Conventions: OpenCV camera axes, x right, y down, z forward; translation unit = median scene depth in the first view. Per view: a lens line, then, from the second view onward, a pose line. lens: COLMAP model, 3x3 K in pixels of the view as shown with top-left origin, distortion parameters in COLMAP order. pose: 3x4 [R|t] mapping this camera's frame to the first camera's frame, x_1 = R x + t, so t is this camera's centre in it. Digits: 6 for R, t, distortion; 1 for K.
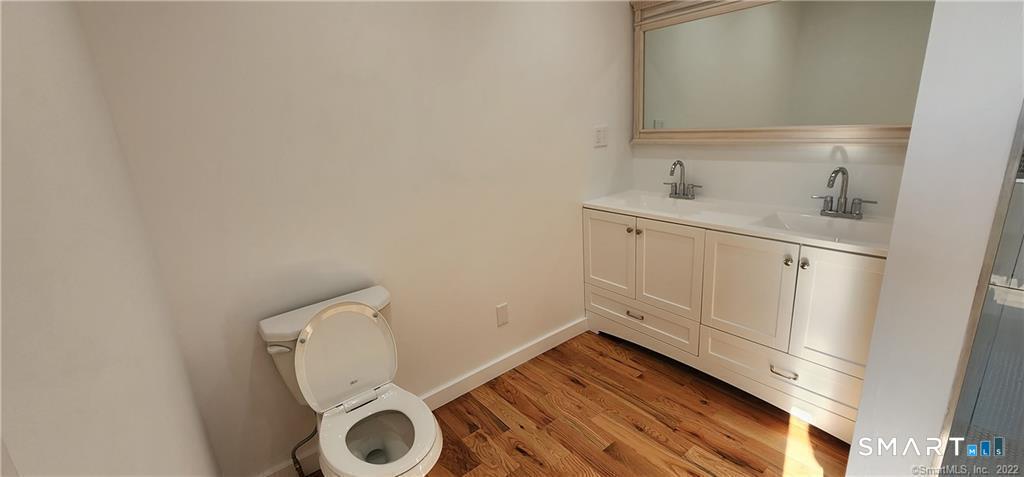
lens RADIAL K [[419.1, 0, 517.8], [0, 419.1, 235.6], [0, 0, 1]] dist [-0.013489, 0.000211]
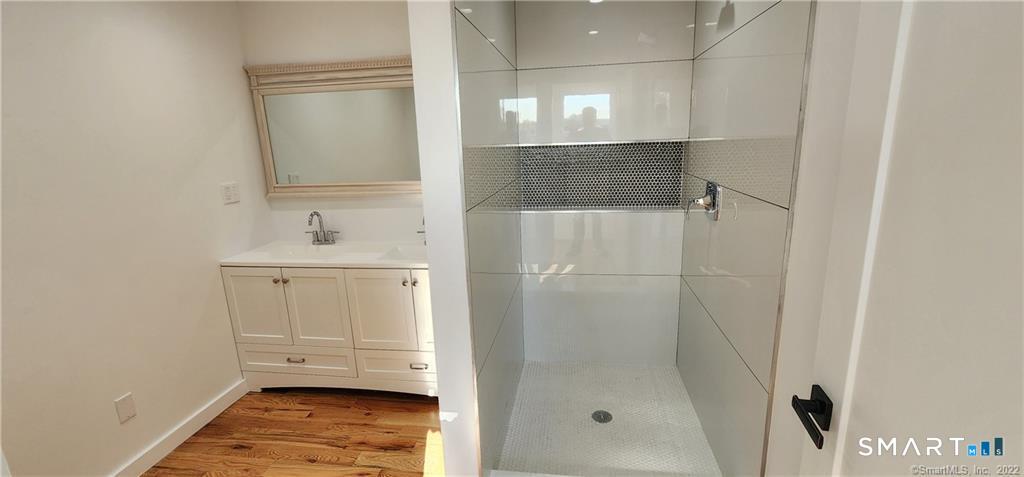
lens RADIAL K [[419.1, 0, 517.8], [0, 419.1, 235.6], [0, 0, 1]] dist [-0.013489, 0.000211]
pose [[0.723564, -0.113985, 0.680781, 0.007513], [0.173979, 0.984545, -0.020067, 0.001539], [-0.667972, 0.132962, 0.732212, -0.177179]]
